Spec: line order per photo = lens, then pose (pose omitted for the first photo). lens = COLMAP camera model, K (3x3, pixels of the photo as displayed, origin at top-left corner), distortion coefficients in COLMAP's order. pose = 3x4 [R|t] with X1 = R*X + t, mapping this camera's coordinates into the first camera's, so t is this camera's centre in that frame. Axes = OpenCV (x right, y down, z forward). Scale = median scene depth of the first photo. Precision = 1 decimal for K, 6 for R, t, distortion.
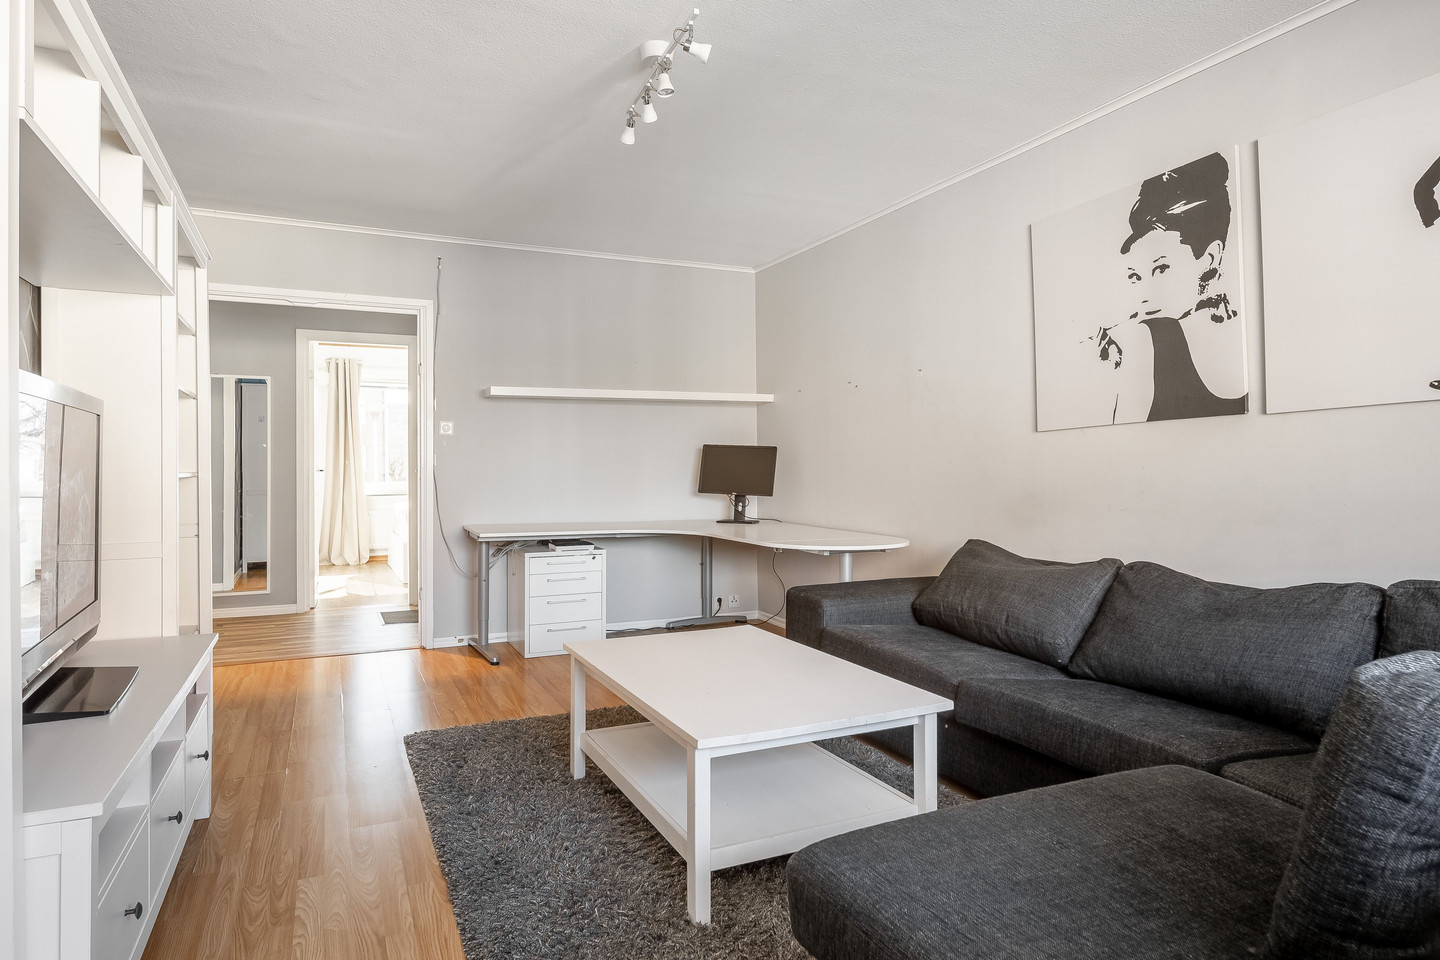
lens RADIAL K [[848.2, 0, 721.3], [0, 848.2, 467.6], [0, 0, 1]] dist [-0.000533, 0.001574]
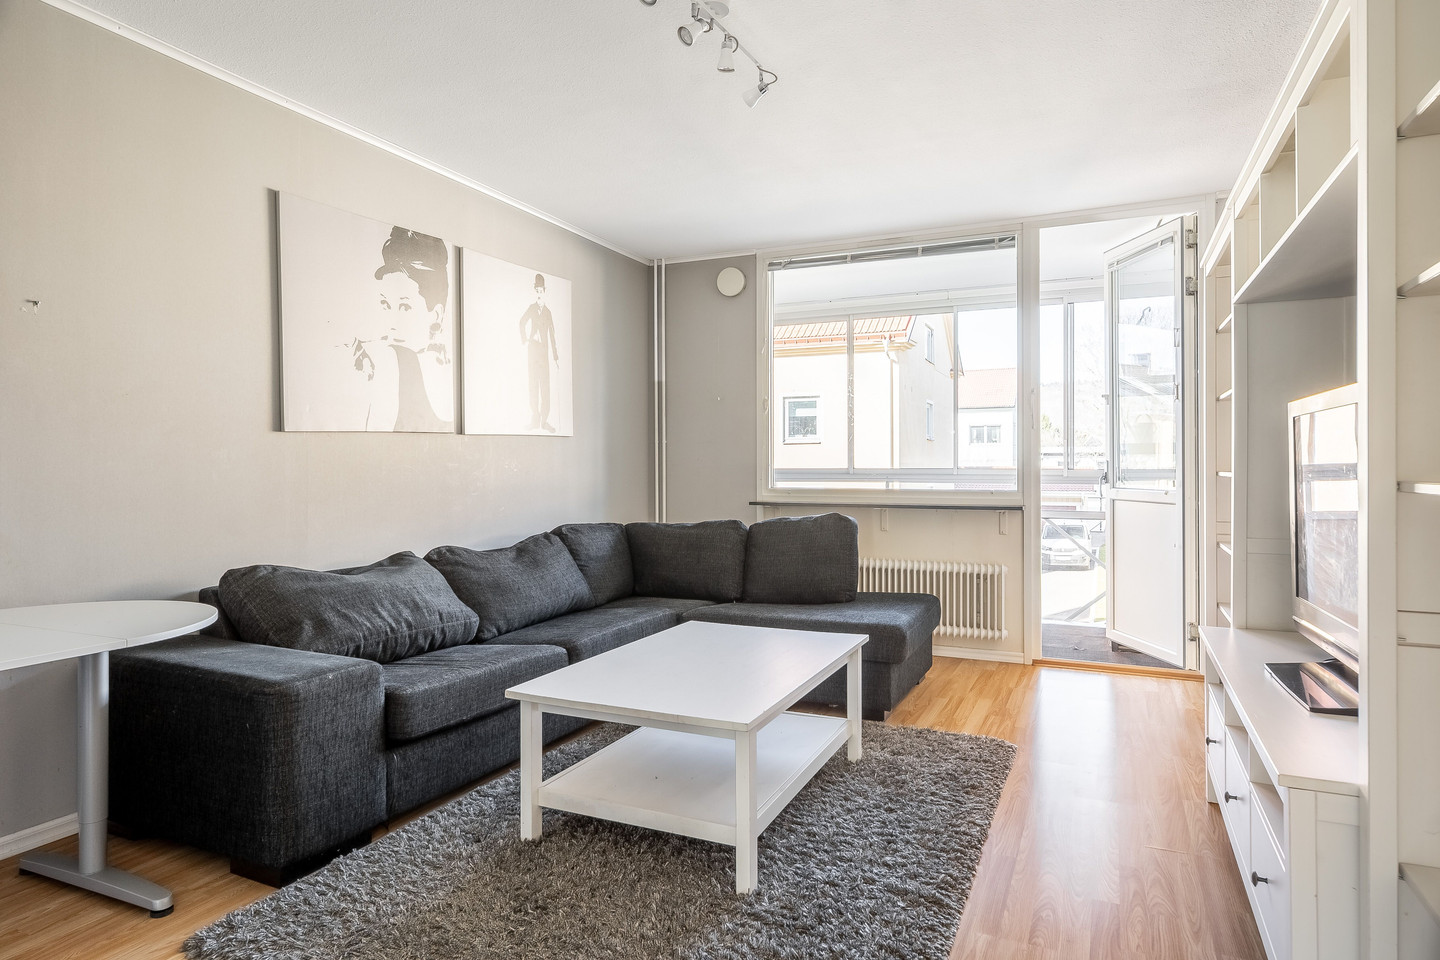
lens RADIAL K [[848.2, 0, 721.3], [0, 848.2, 467.6], [0, 0, 1]] dist [-0.000533, 0.001574]
pose [[-0.646487, 0.007005, 0.762893, -0.682365], [0.009158, 0.999957, -0.001422, 0.000278], [-0.762870, 0.006068, -0.646524, 1.417412]]
